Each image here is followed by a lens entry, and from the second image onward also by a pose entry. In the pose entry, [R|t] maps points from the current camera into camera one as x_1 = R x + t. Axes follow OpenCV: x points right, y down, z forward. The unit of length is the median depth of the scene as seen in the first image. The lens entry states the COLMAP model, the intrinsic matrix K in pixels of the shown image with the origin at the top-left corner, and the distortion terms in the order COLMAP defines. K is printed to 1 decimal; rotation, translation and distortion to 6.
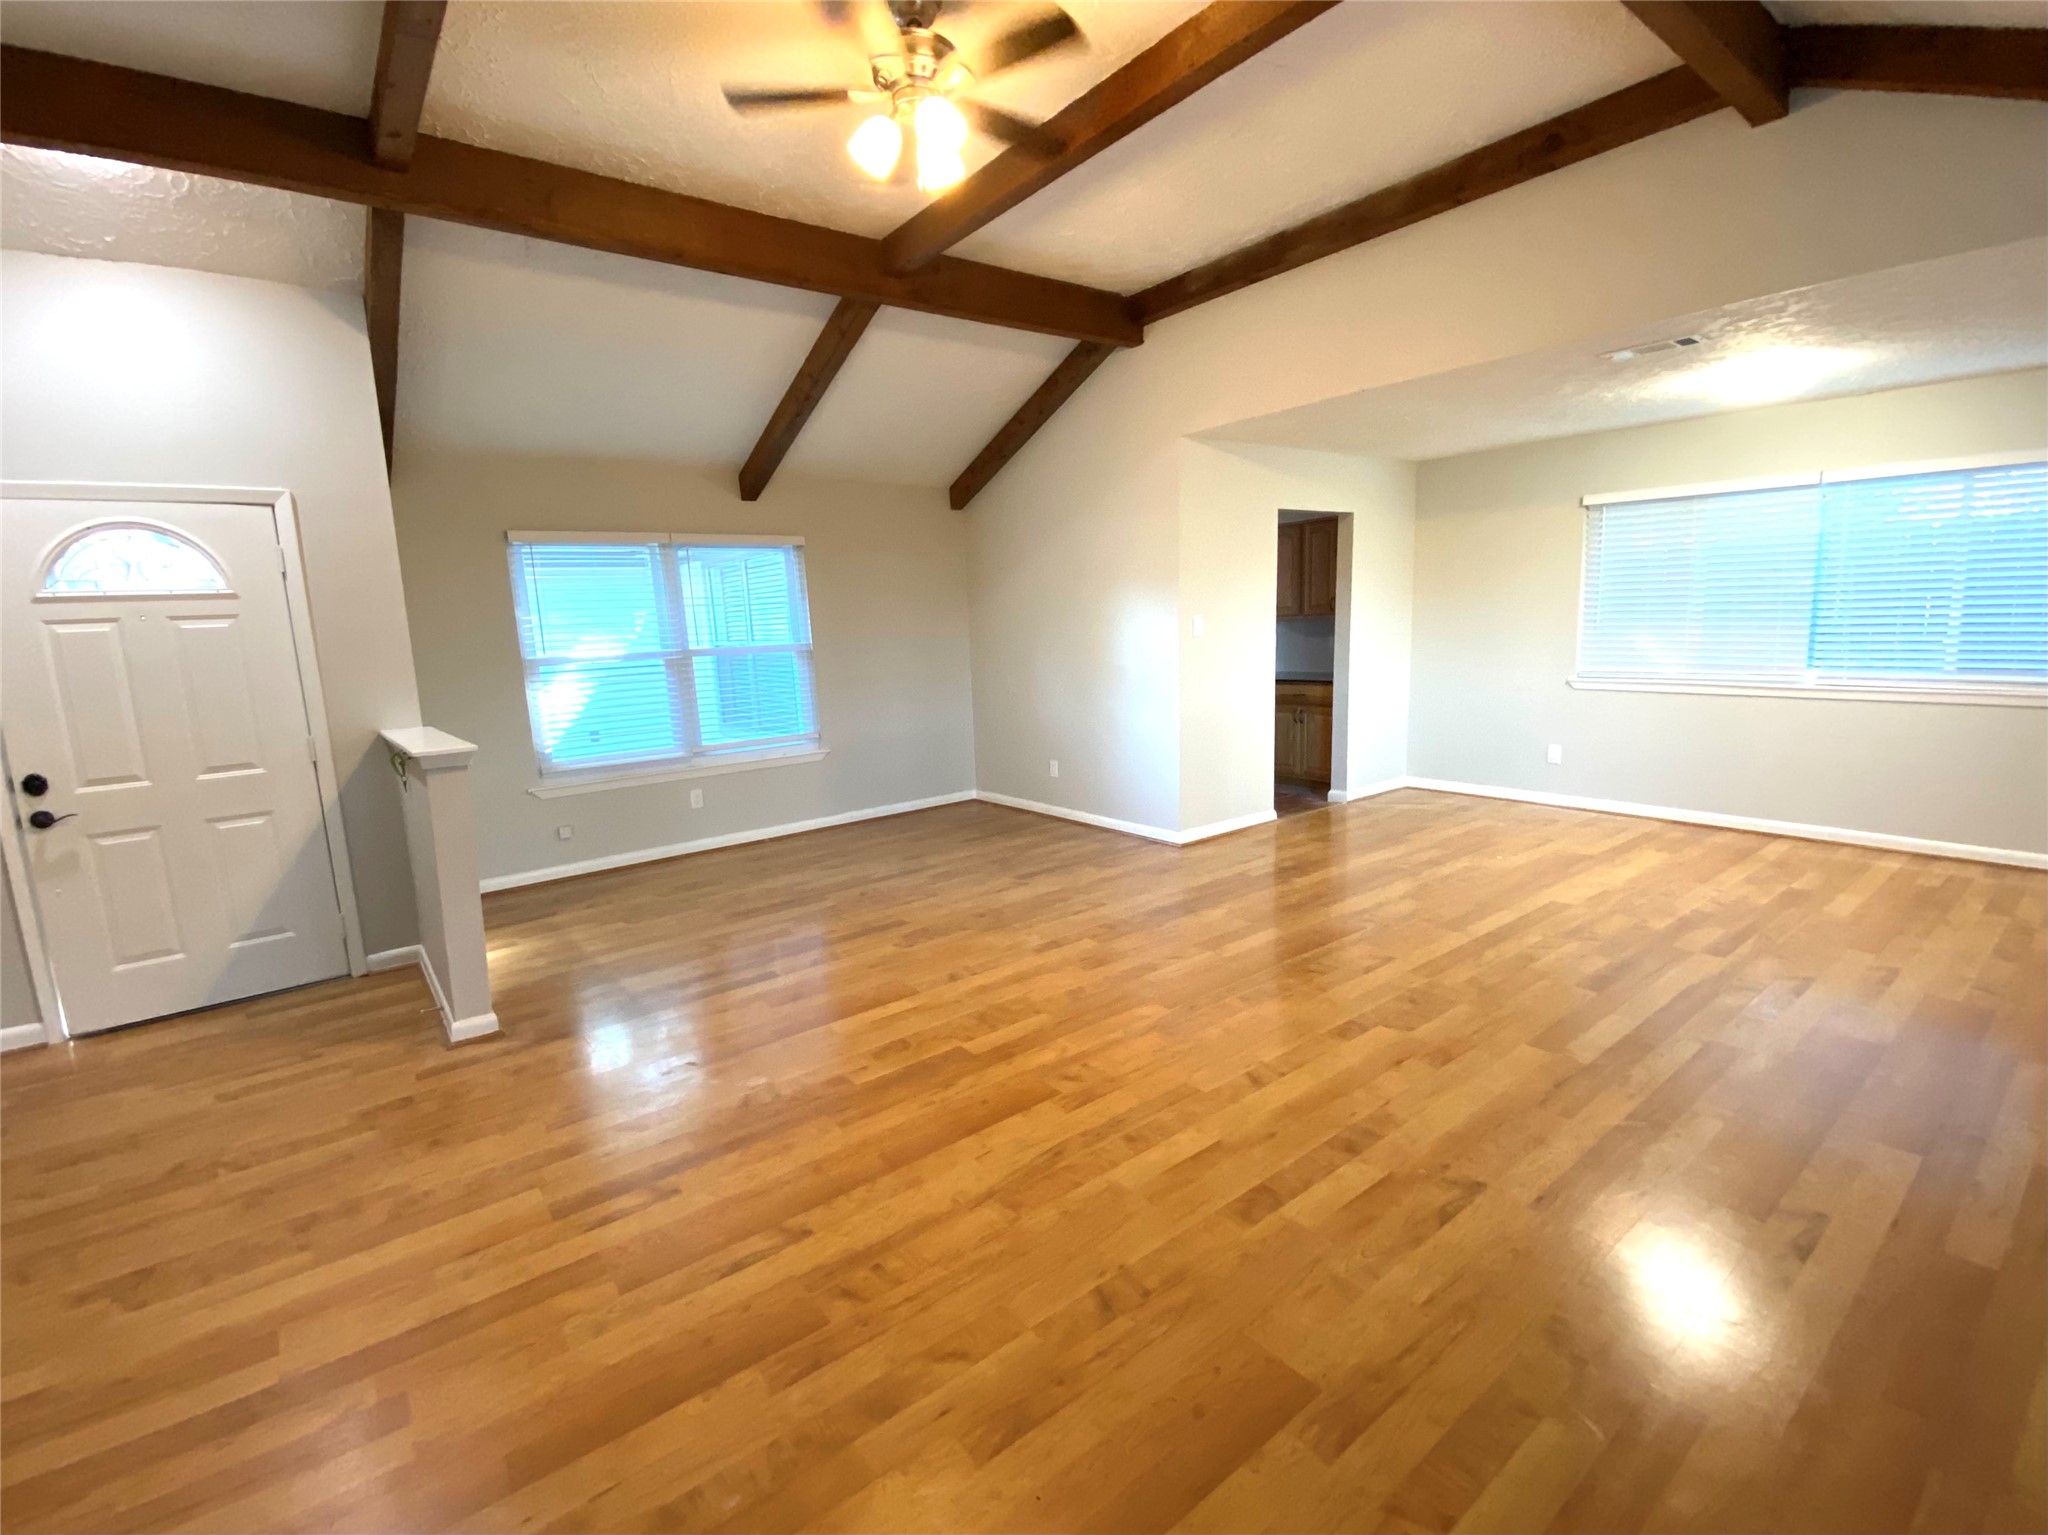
lens RADIAL K [[918.4, 0, 1024.0], [0, 918.4, 767.5], [0, 0, 1]] dist [0.019613, -0.009633]
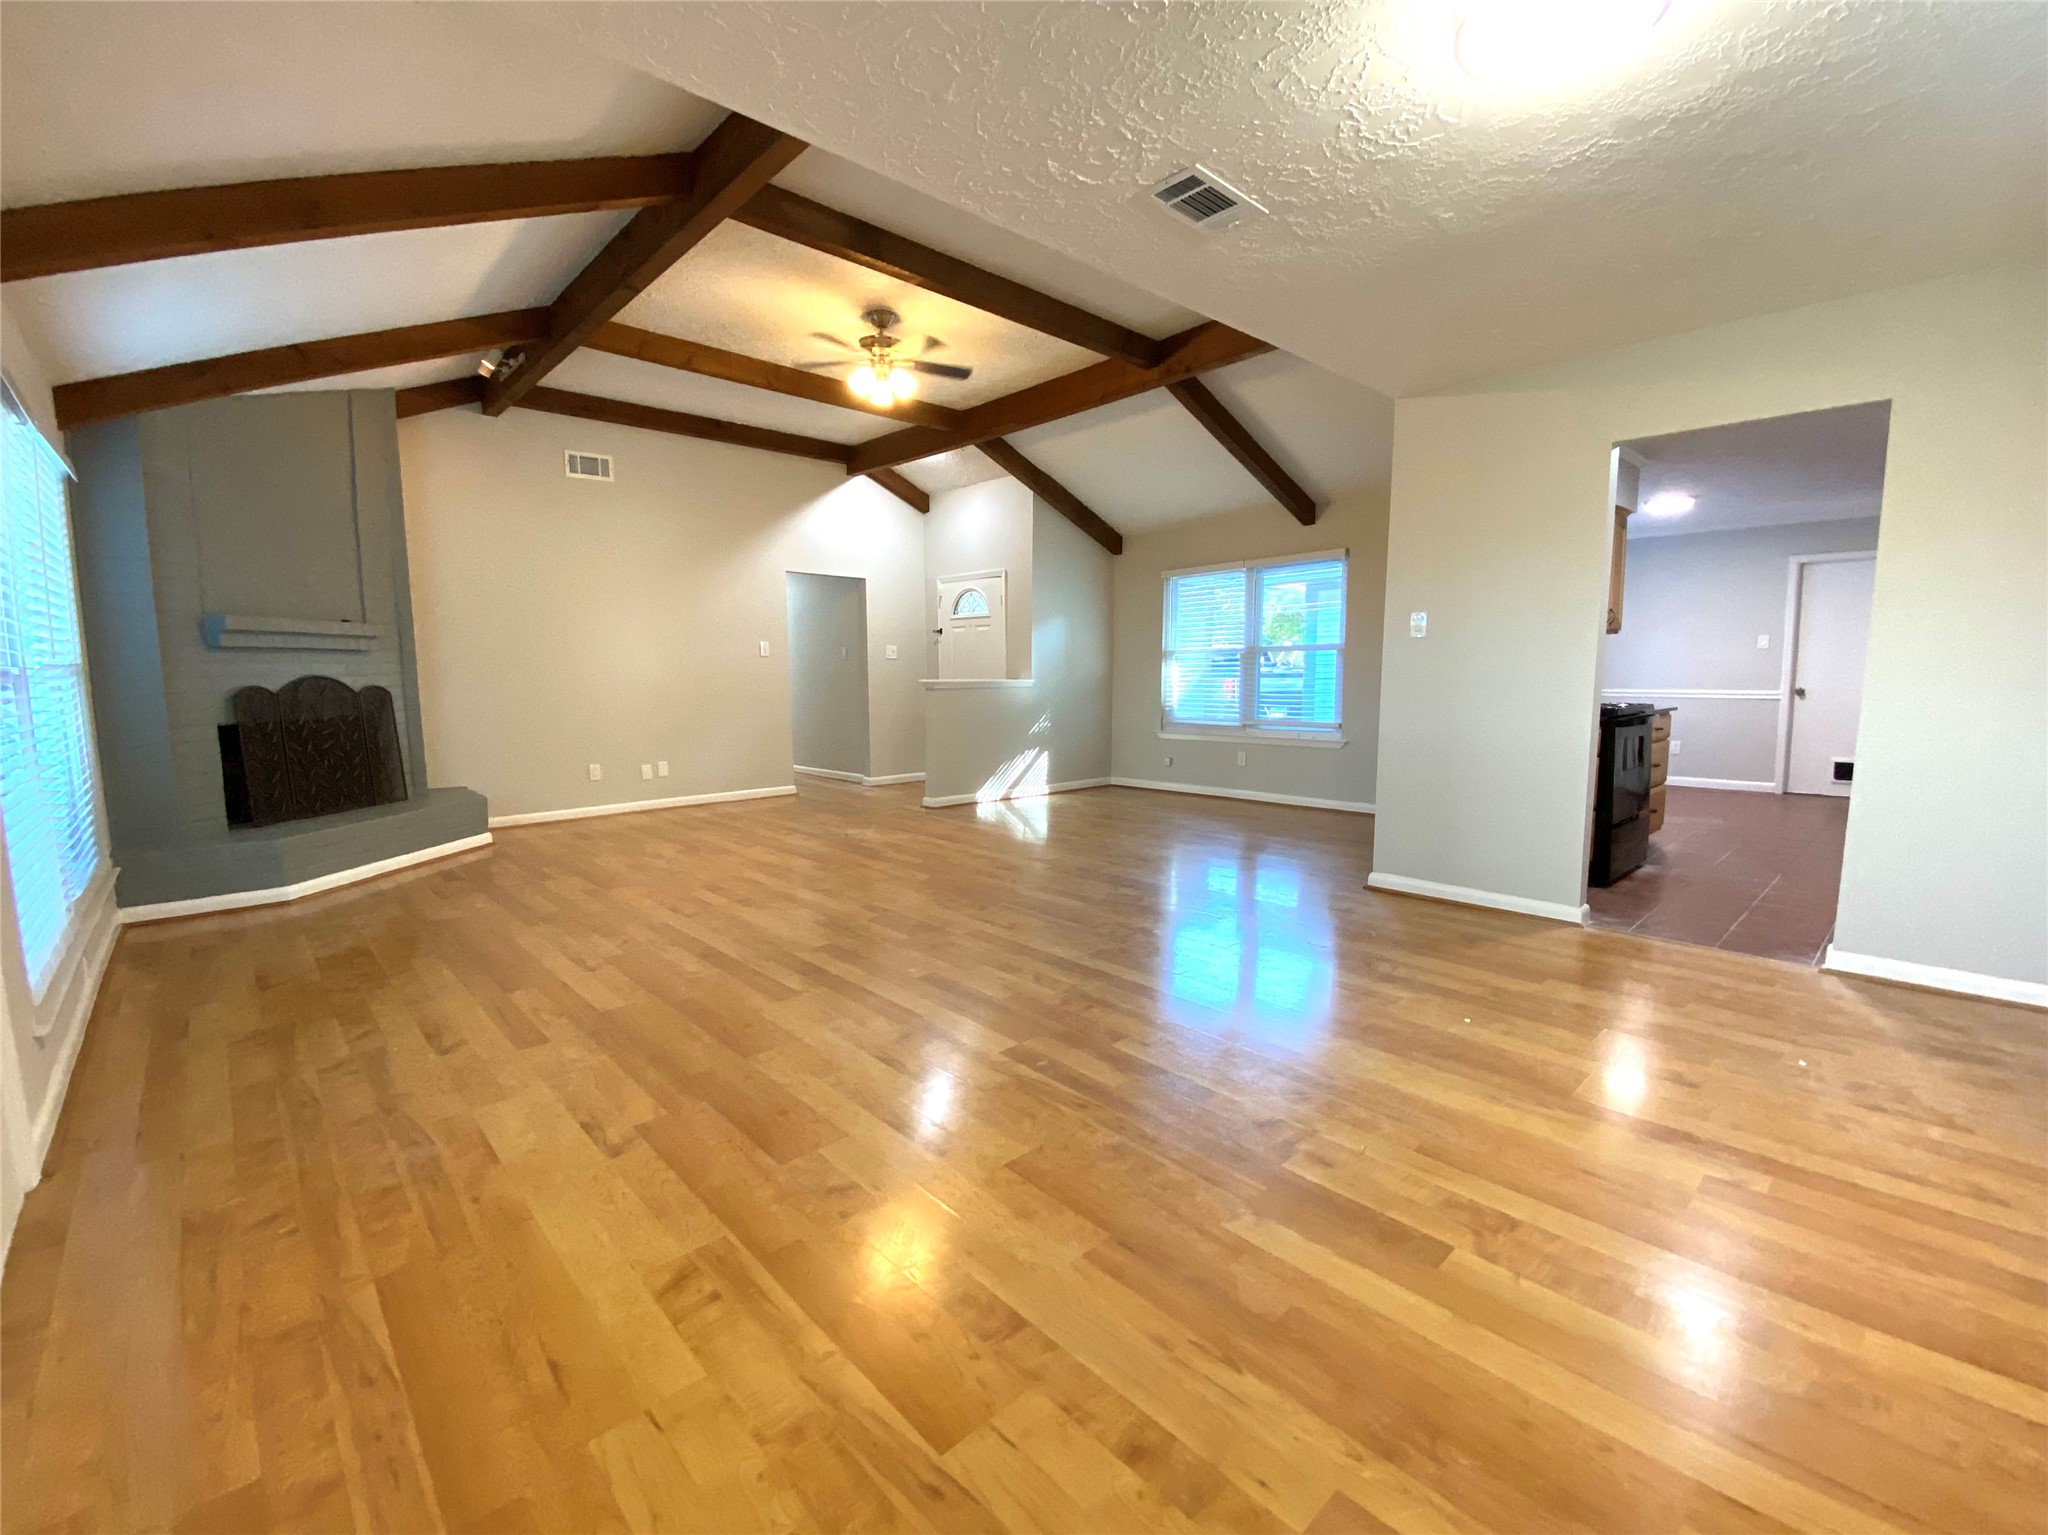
lens RADIAL K [[856.2, 0, 1024.0], [0, 856.2, 767.5], [0, 0, 1]] dist [0.002662, 0.000124]
pose [[0.093586, 0.152818, -0.983813, 1.822816], [-0.159133, 0.977742, 0.136737, -0.159051], [0.982812, 0.143760, 0.115821, 1.164463]]
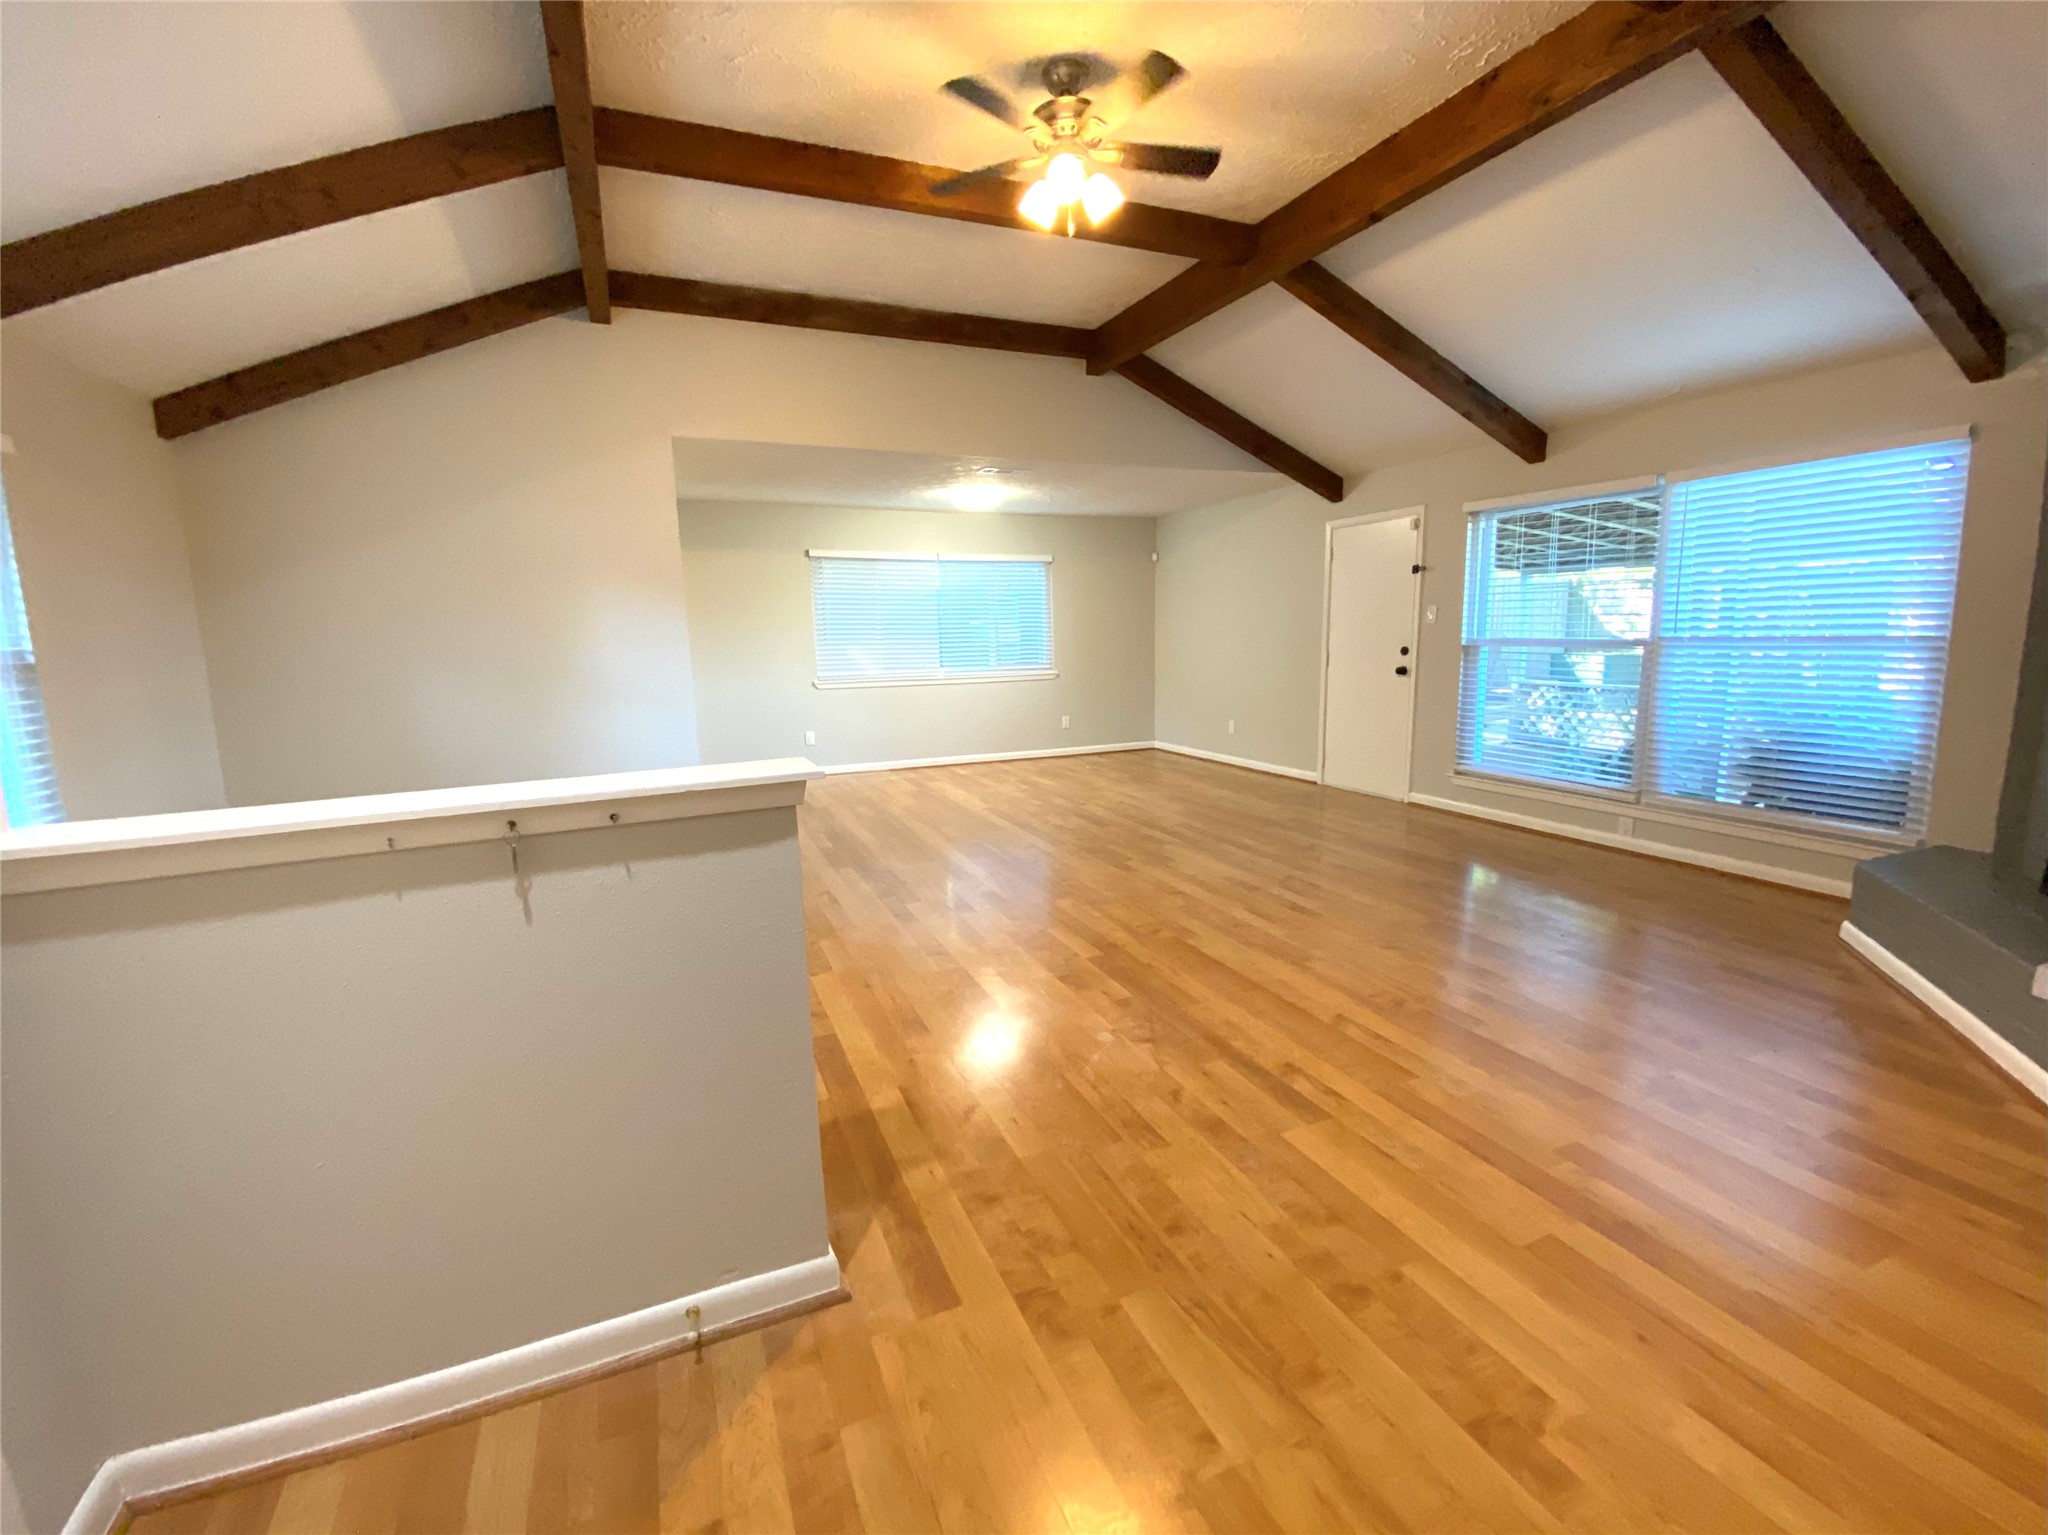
lens RADIAL K [[856.2, 0, 1024.0], [0, 856.2, 767.5], [0, 0, 1]] dist [0.002662, 0.000124]
pose [[0.257184, -0.121464, 0.958698, -1.212853], [0.174205, 0.981644, 0.077638, -0.033796], [-0.950531, 0.147043, 0.273623, 0.820875]]
